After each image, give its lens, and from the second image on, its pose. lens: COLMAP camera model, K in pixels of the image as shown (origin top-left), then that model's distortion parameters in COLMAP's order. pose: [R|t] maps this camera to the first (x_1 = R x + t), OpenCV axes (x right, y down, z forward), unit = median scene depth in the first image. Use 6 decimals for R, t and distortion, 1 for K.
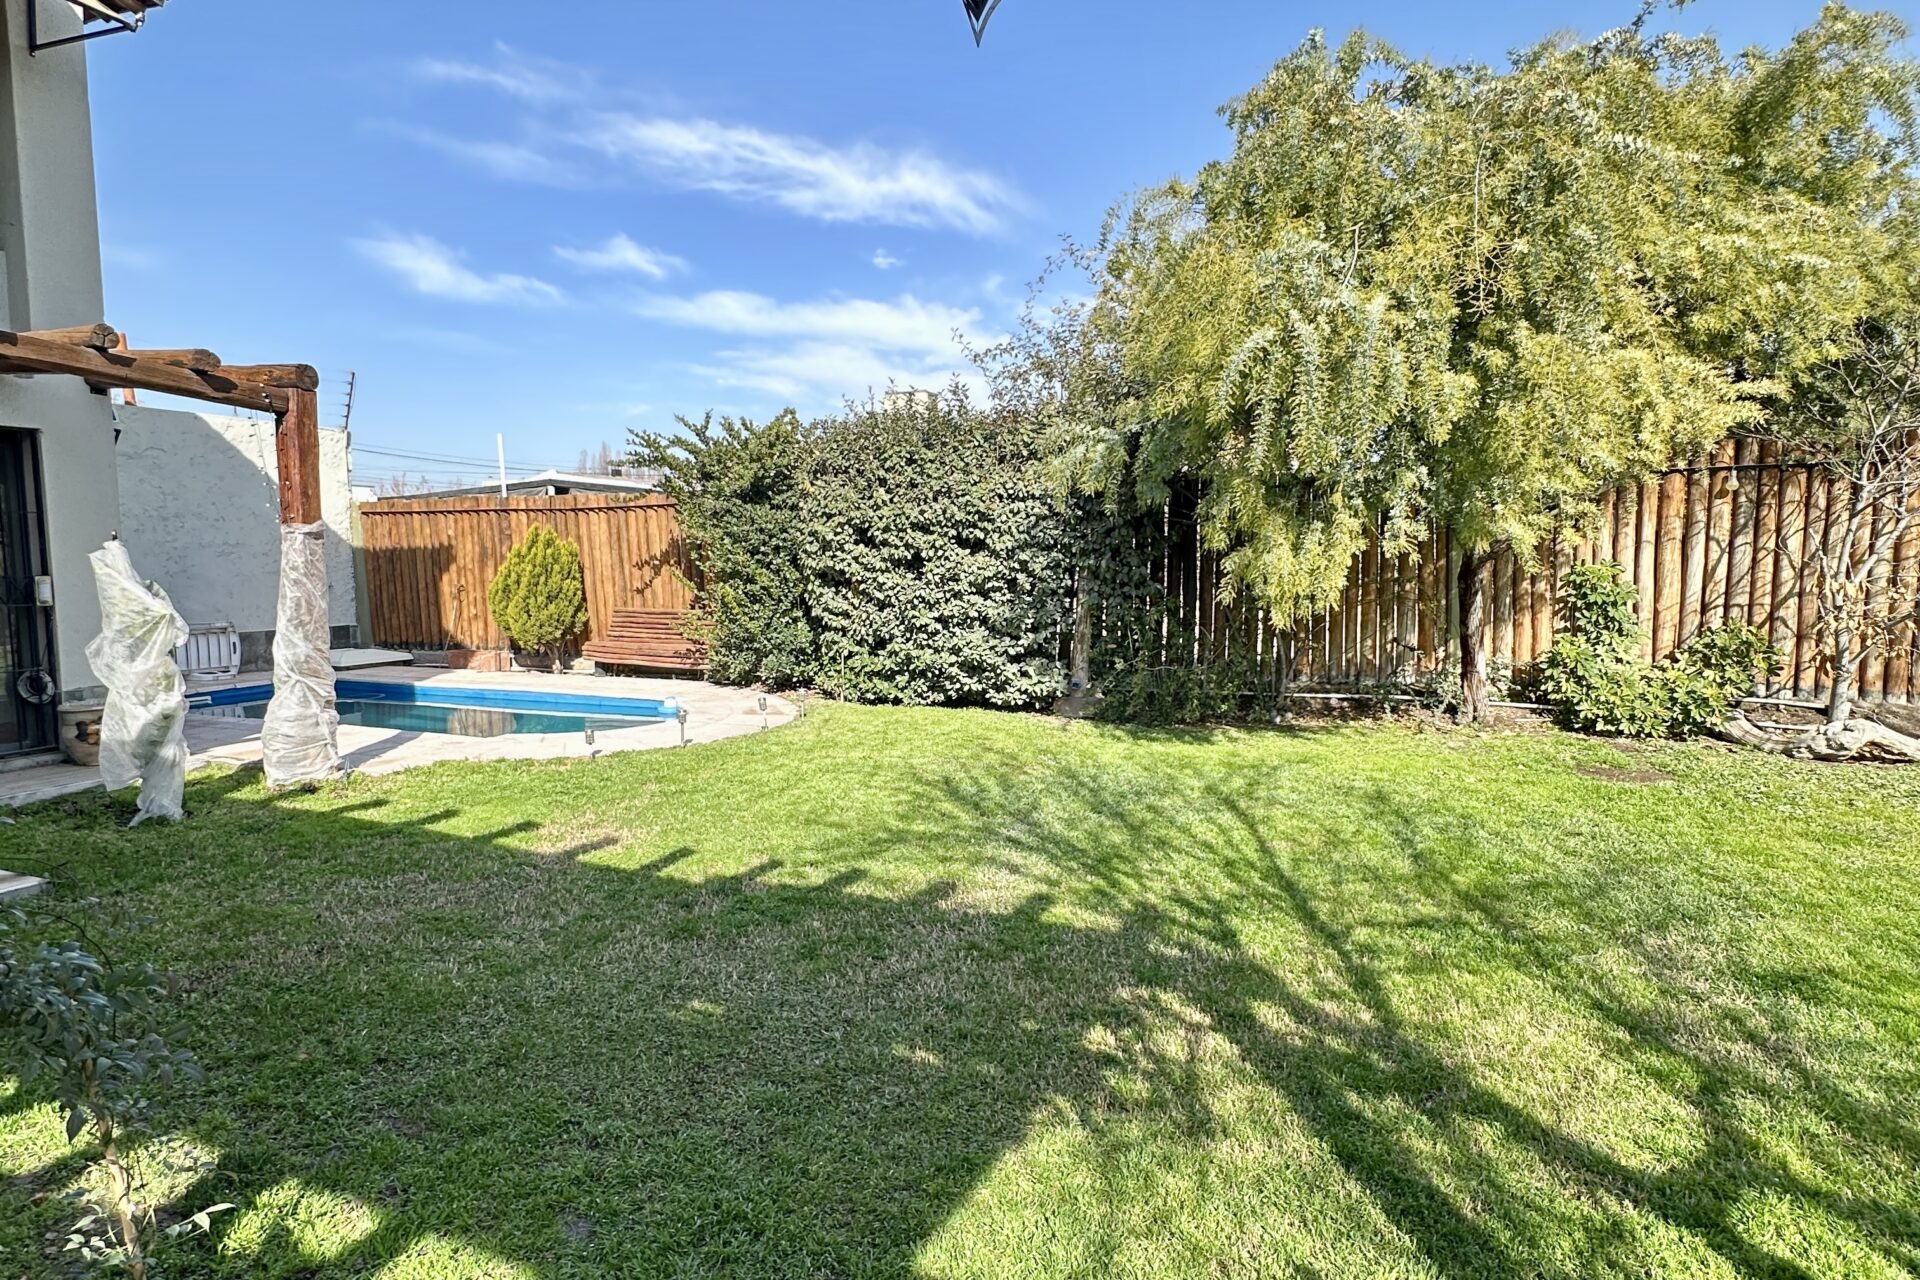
lens RADIAL K [[1042.0, 0, 963.2], [0, 1042.0, 641.2], [0, 0, 1]] dist [0.013139, -0.000687]
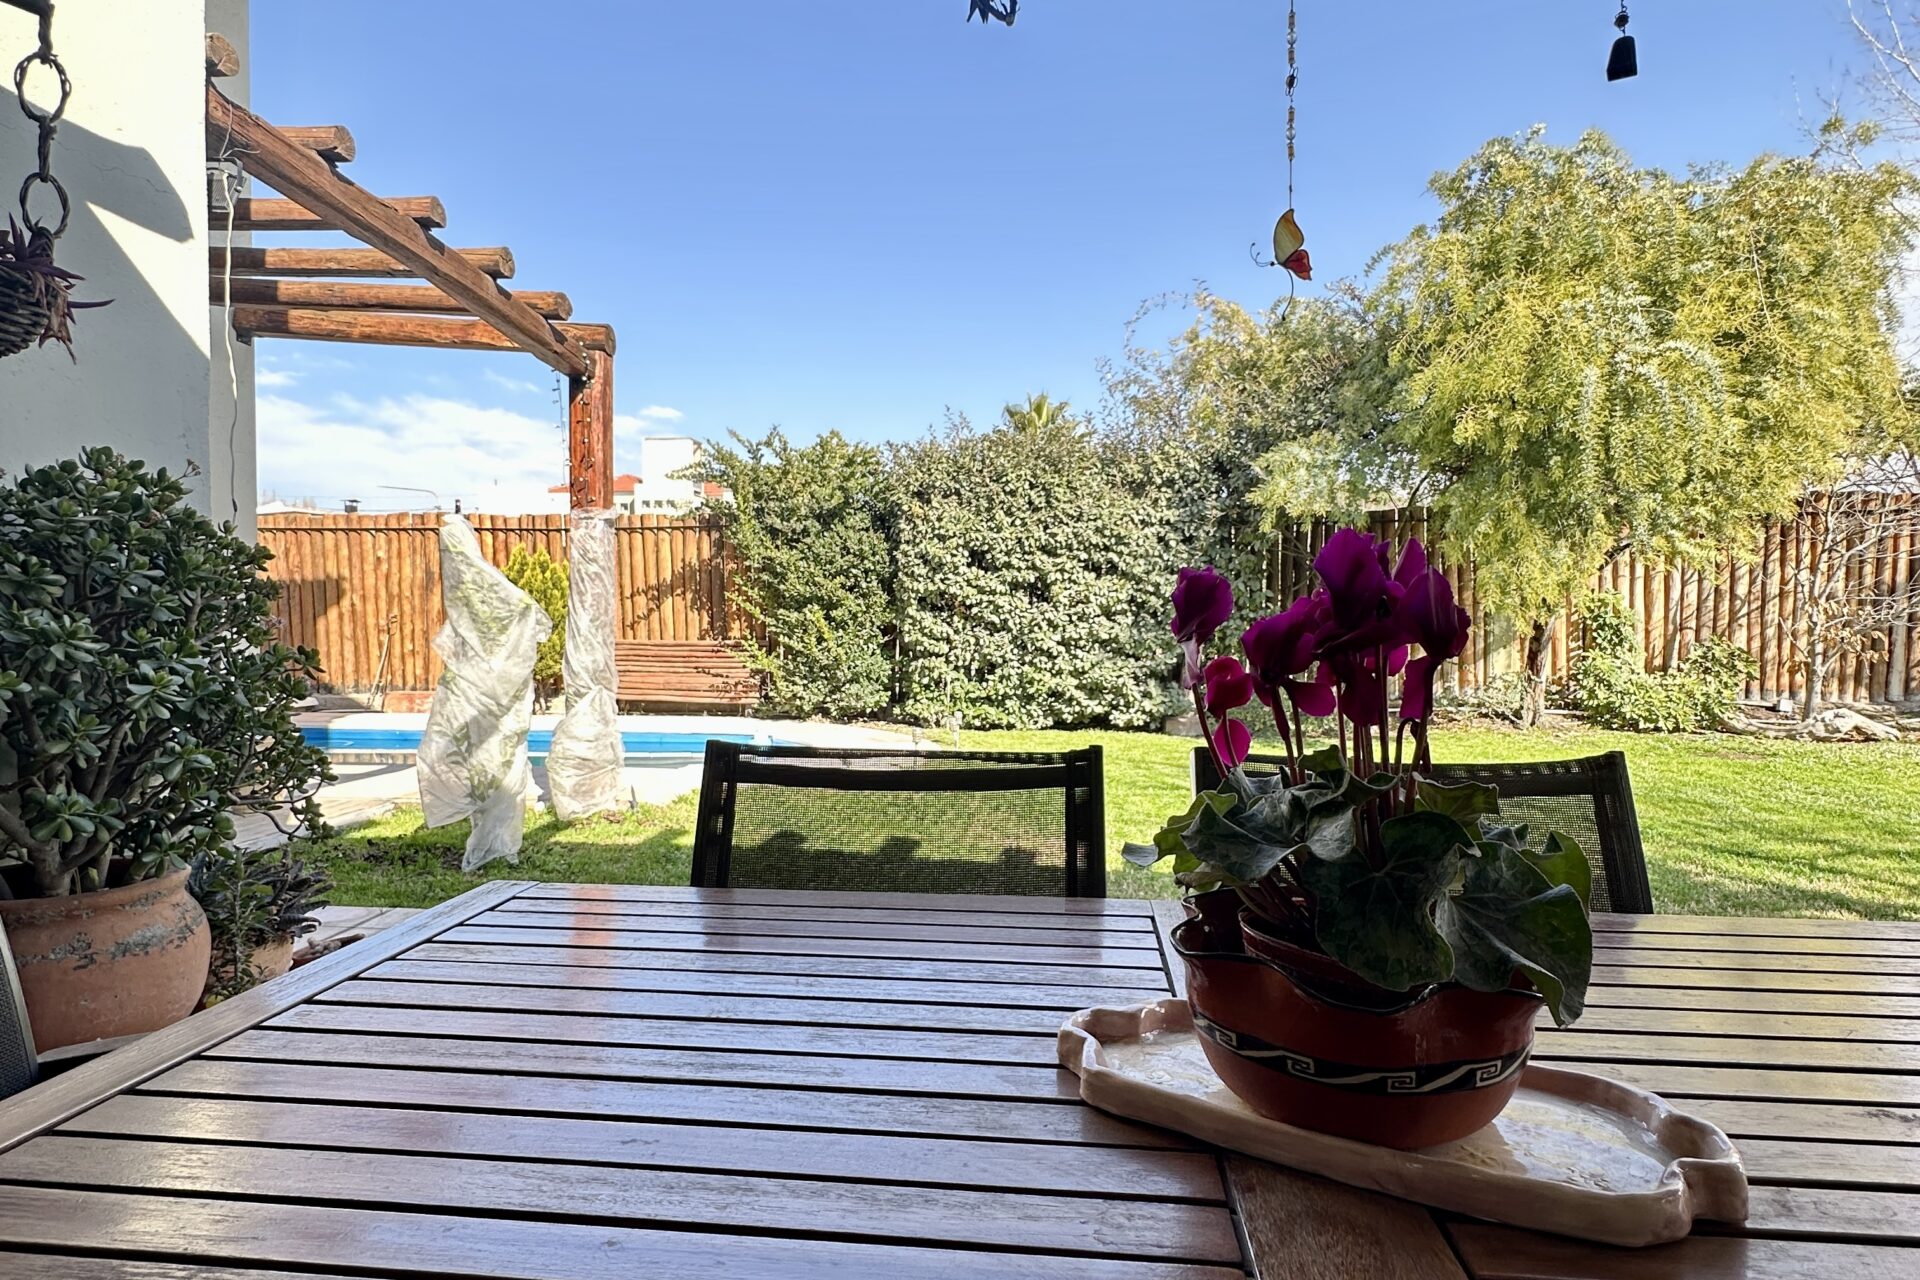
lens RADIAL K [[1042.0, 0, 954.2], [0, 1042.0, 638.4], [0, 0, 1]] dist [0.013139, -0.000687]
pose [[0.951905, 0.001501, 0.306389, -0.428459], [0.018367, 0.997910, -0.061953, 0.035704], [-0.305841, 0.064601, 0.949888, 0.076844]]
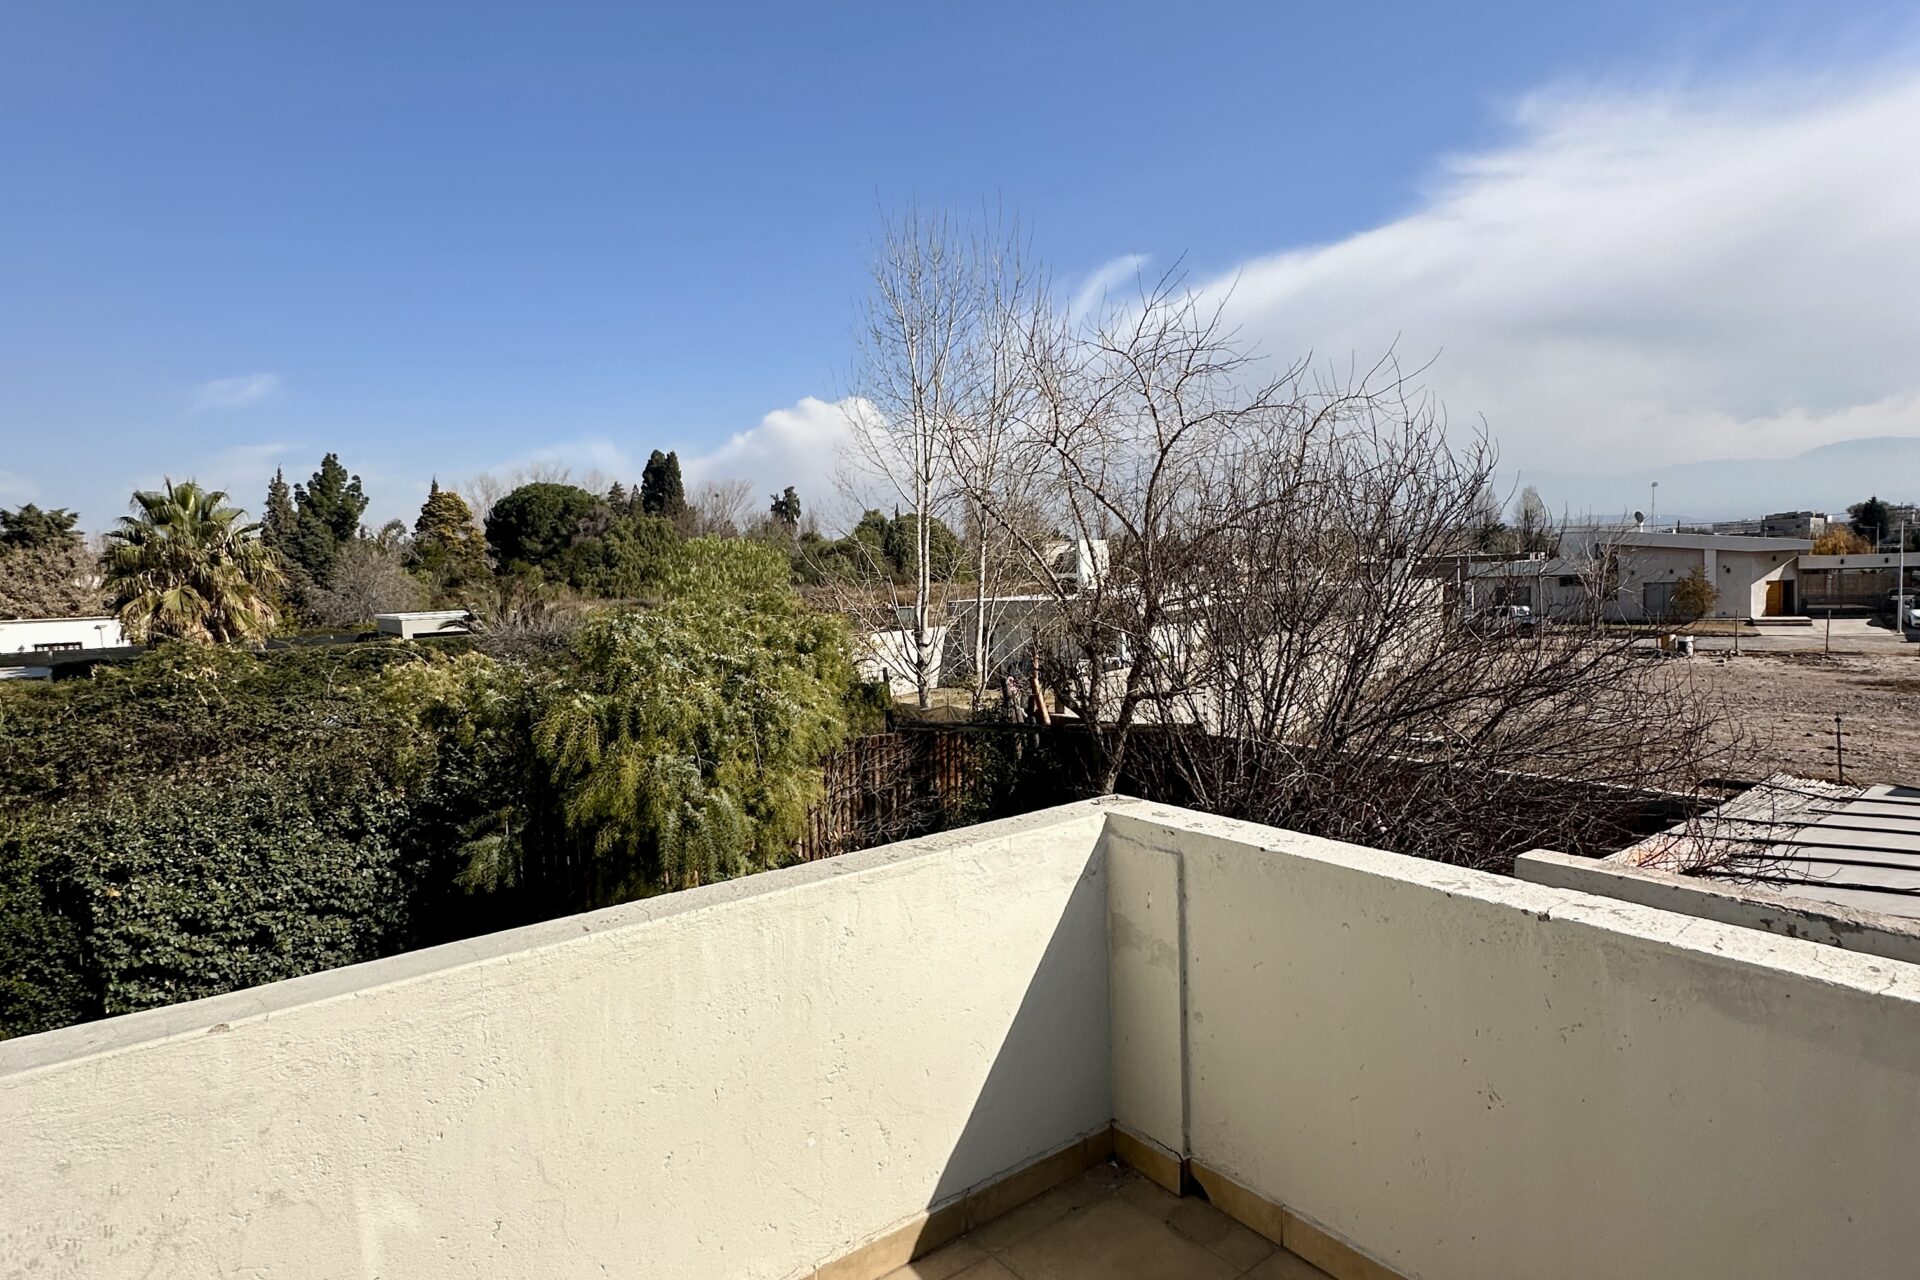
lens RADIAL K [[1042.0, 0, 970.6], [0, 1042.0, 643.5], [0, 0, 1]] dist [0.013139, -0.000687]
pose [[0.503817, -0.064421, 0.861405, -0.618526], [0.102628, 0.994616, 0.014358, -0.331013], [-0.857692, 0.081170, 0.507716, -0.271690]]
